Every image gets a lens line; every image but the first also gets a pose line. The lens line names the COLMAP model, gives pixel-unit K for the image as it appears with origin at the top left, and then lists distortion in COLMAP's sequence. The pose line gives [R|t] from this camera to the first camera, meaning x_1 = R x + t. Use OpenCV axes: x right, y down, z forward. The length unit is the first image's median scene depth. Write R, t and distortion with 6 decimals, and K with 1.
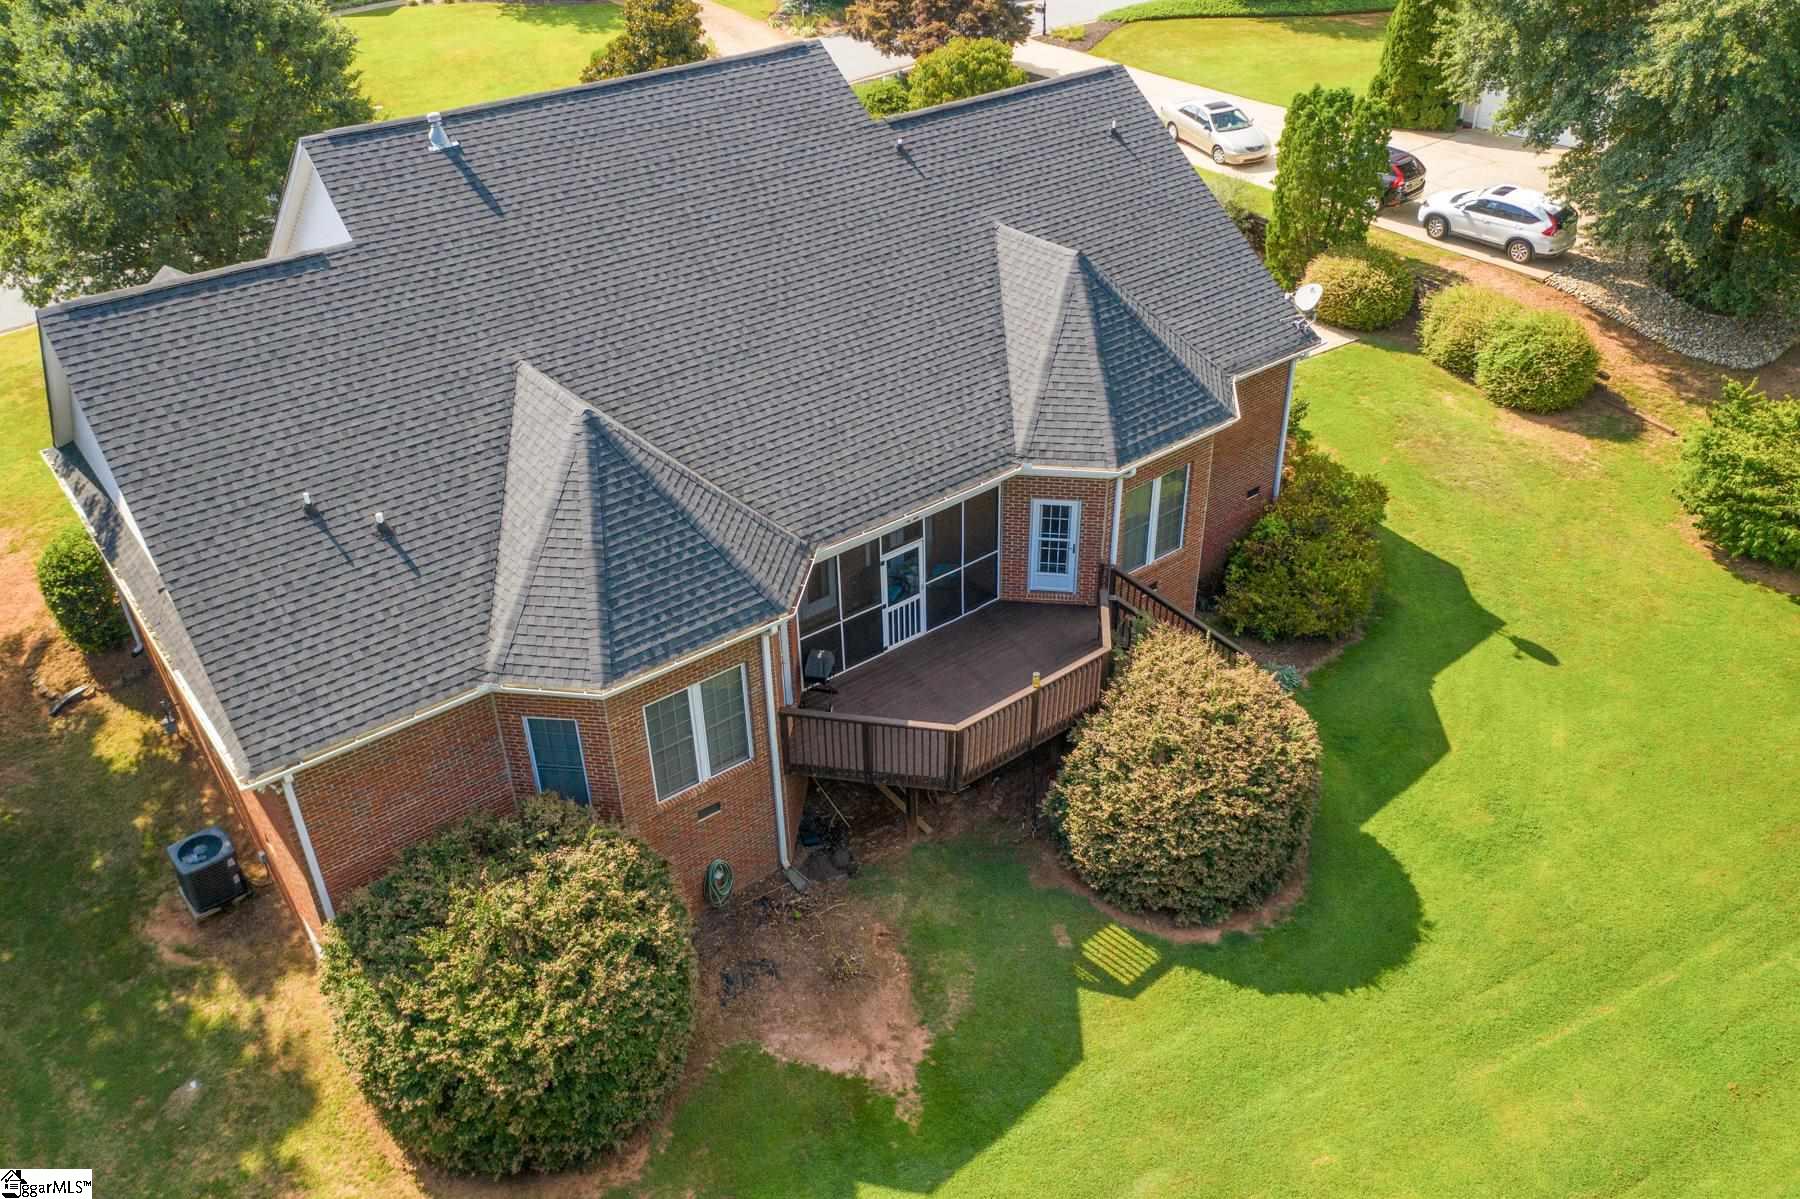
lens RADIAL K [[1431.4, 0, 900.0], [0, 1431.4, 599.5], [0, 0, 1]] dist [-0.008334, -0.010339]
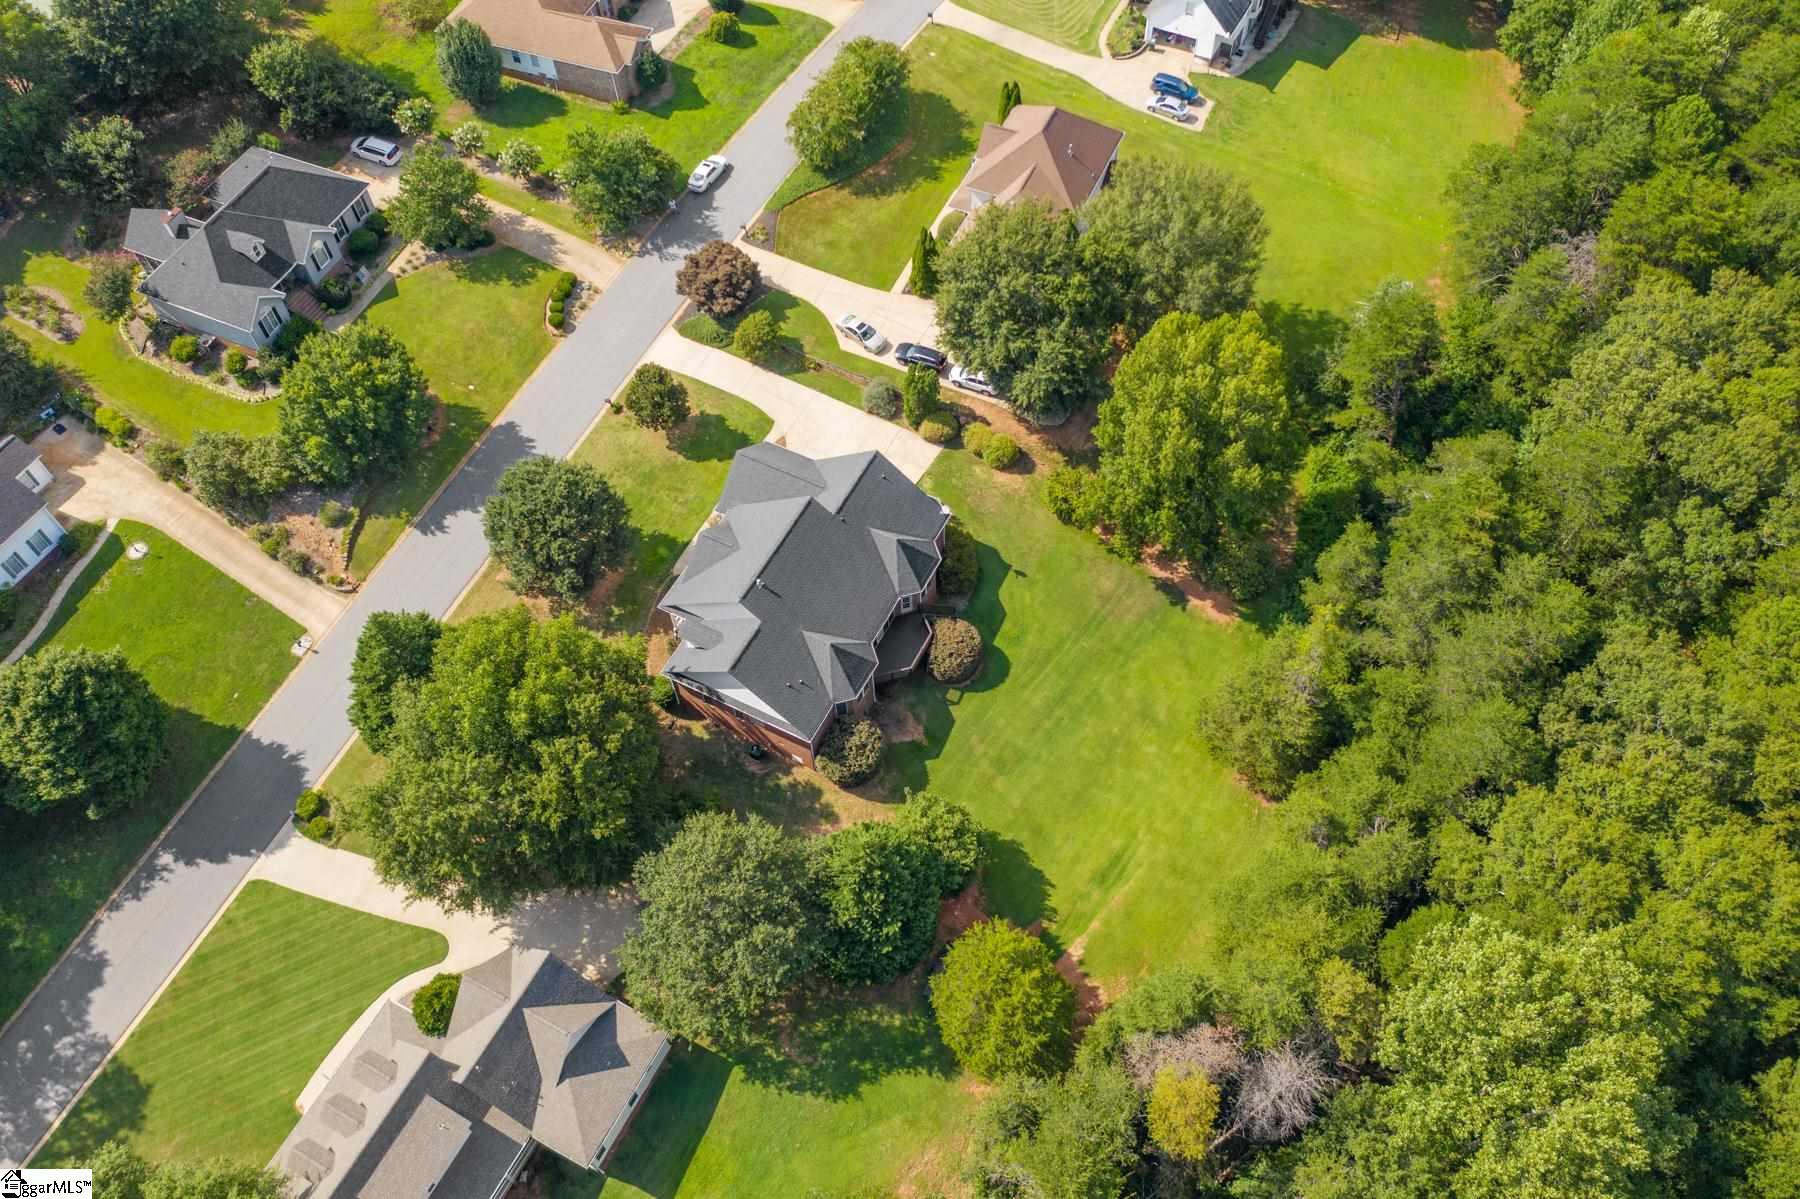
lens RADIAL K [[1431.4, 0, 900.0], [0, 1431.4, 599.5], [0, 0, 1]] dist [-0.008334, -0.010339]
pose [[0.913695, -0.340363, 0.222069, -0.671575], [0.233611, 0.887001, 0.398316, -1.386048], [-0.332547, -0.312062, 0.889960, -2.151174]]
